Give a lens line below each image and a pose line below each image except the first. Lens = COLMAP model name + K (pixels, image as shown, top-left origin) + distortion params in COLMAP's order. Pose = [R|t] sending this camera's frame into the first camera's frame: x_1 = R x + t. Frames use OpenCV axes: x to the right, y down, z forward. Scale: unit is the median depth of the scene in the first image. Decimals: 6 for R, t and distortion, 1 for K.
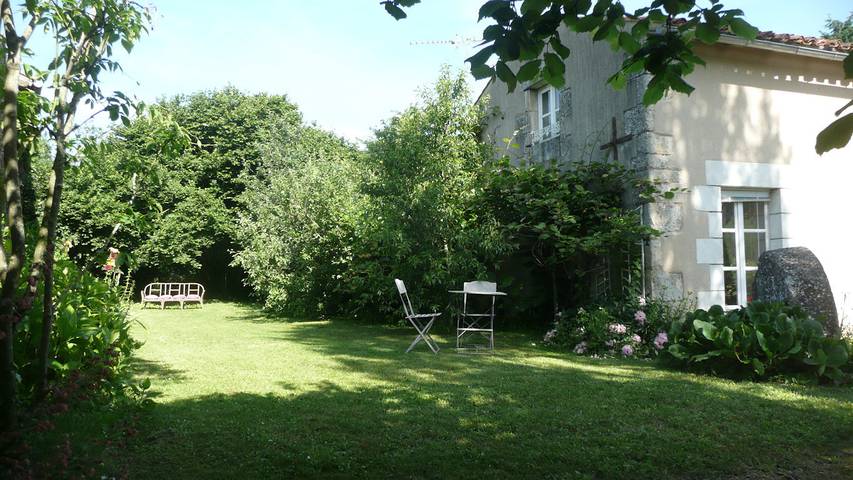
lens RADIAL K [[672.1, 0, 425.6], [0, 672.1, 239.6], [0, 0, 1]] dist [-0.003108, -0.003474]
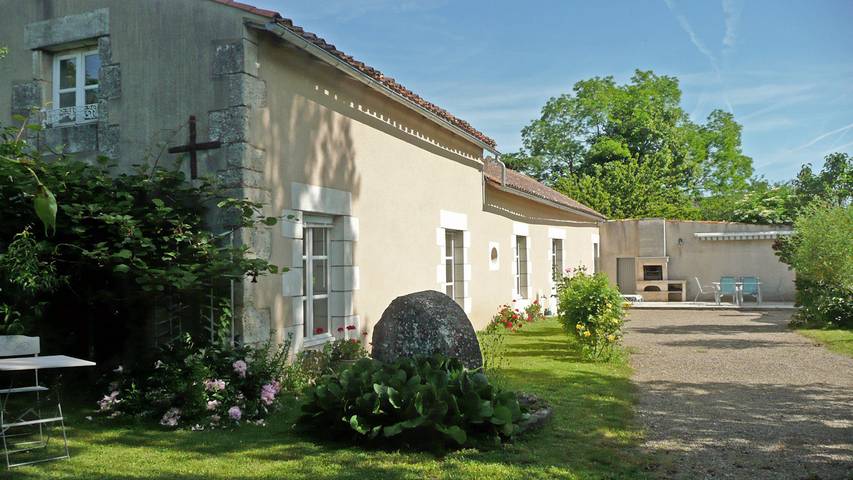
lens RADIAL K [[672.1, 0, 426.3], [0, 672.1, 242.3], [0, 0, 1]] dist [-0.003108, -0.003474]
pose [[0.659872, 0.026468, 0.750911, -0.139859], [-0.042145, 0.999110, 0.001818, -0.045090], [-0.750195, -0.032847, 0.660401, 0.260516]]
